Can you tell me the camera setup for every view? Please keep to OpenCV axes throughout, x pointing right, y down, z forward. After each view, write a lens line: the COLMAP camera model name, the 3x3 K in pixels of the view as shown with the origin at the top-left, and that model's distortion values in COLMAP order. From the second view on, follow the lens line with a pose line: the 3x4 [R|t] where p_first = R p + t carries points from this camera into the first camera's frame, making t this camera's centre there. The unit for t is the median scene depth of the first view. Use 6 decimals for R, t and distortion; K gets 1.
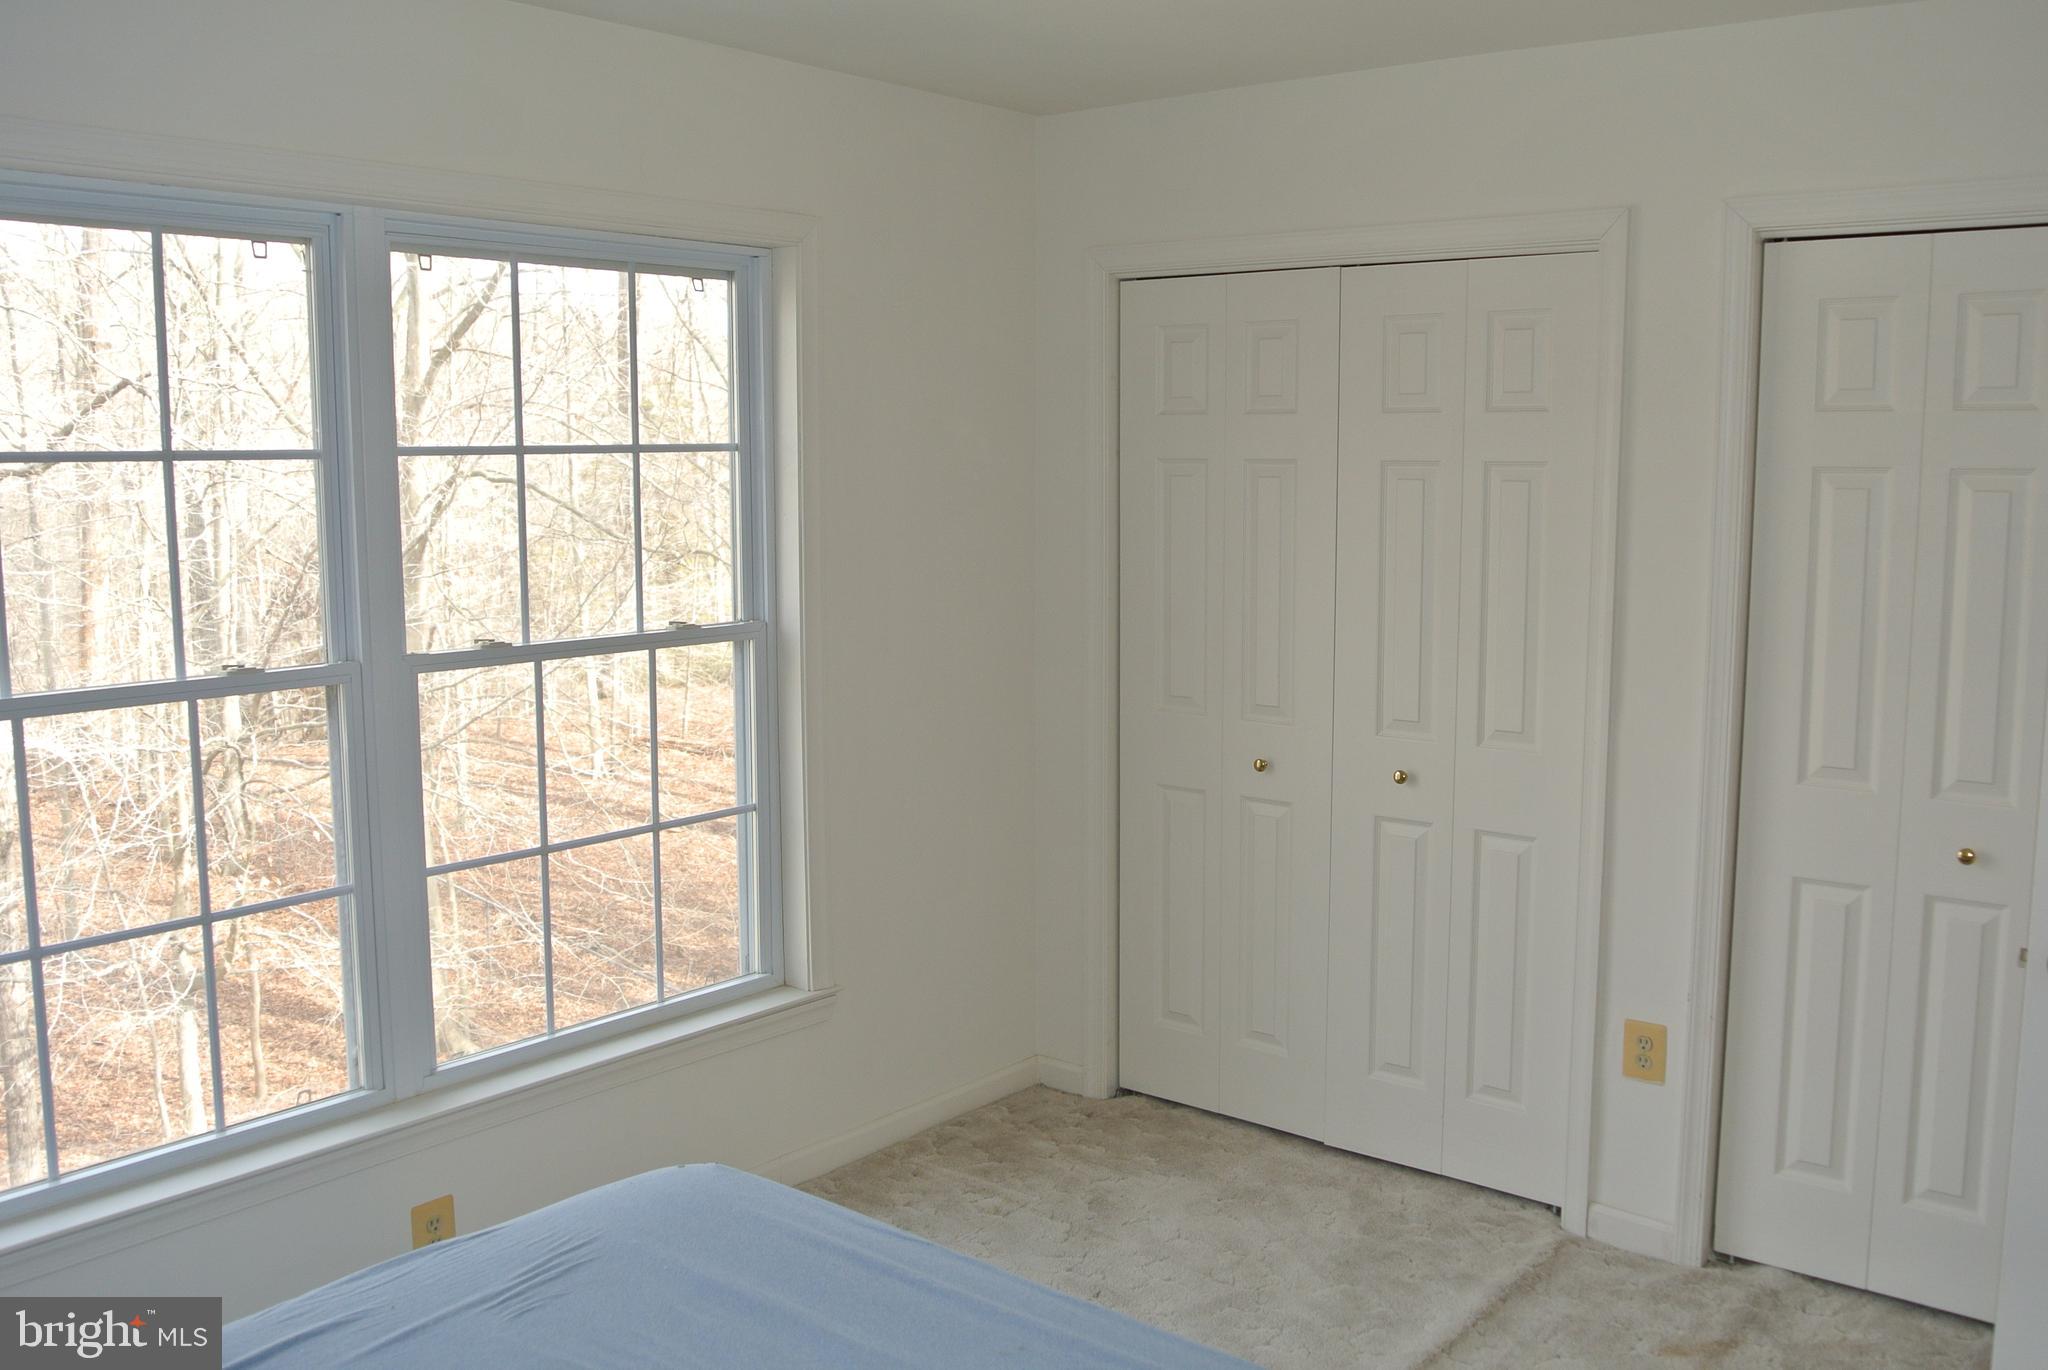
lens RADIAL K [[1778.4, 0, 1038.3], [0, 1778.4, 658.6], [0, 0, 1]] dist [-0.047035, 0.007667]
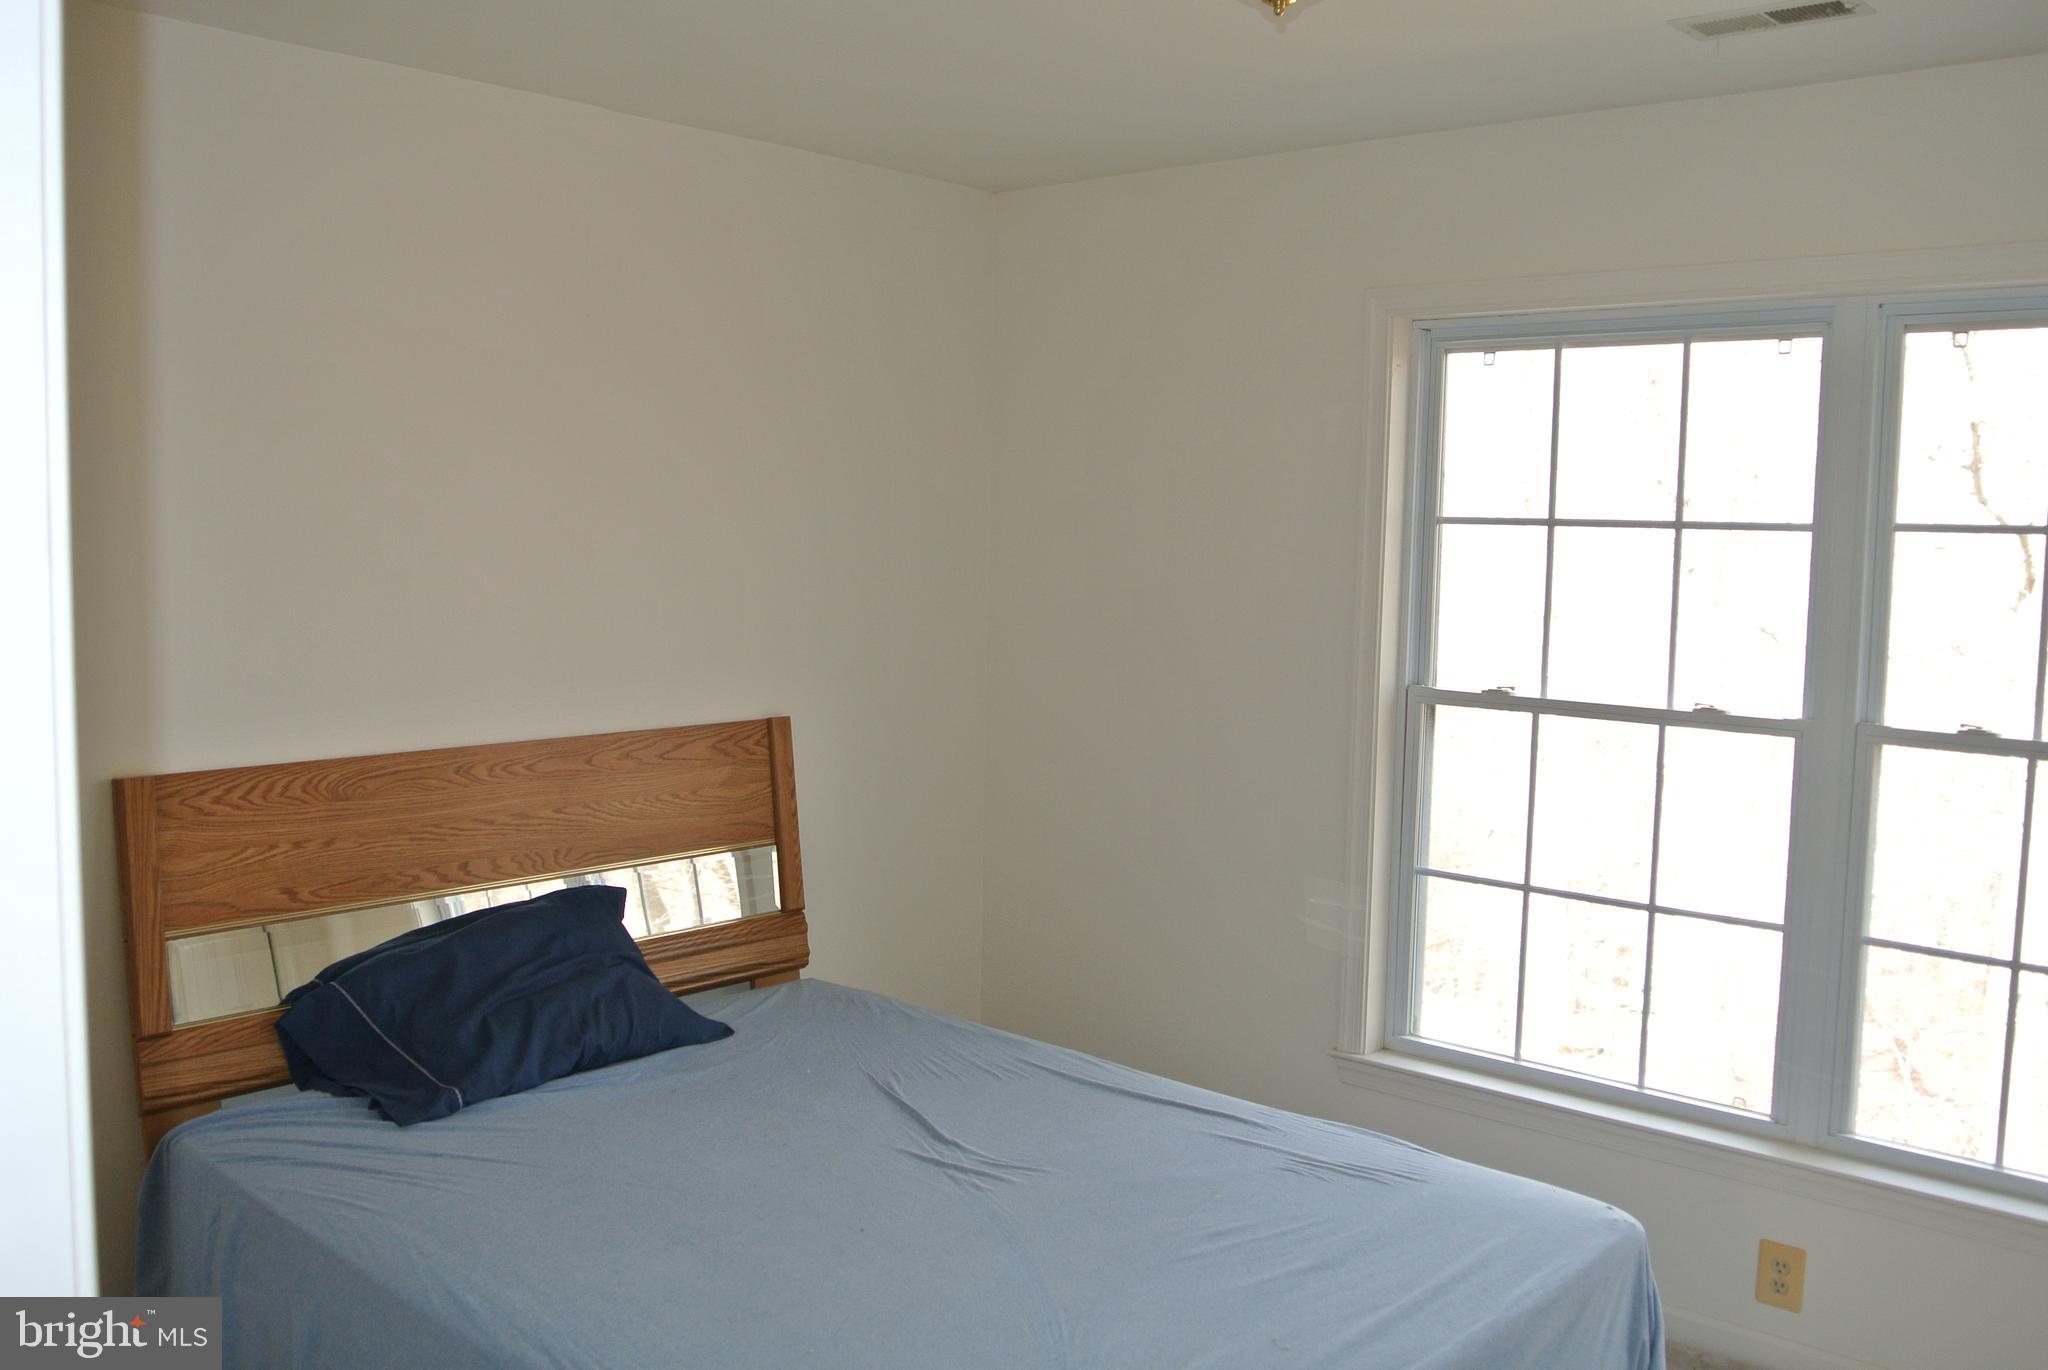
lens RADIAL K [[1778.4, 0, 1038.3], [0, 1778.4, 658.6], [0, 0, 1]] dist [-0.047035, 0.007667]
pose [[-0.043484, 0.085281, -0.995408, 0.693696], [-0.132586, 0.987044, 0.090357, -0.069634], [0.990217, 0.135906, -0.031613, 0.560480]]
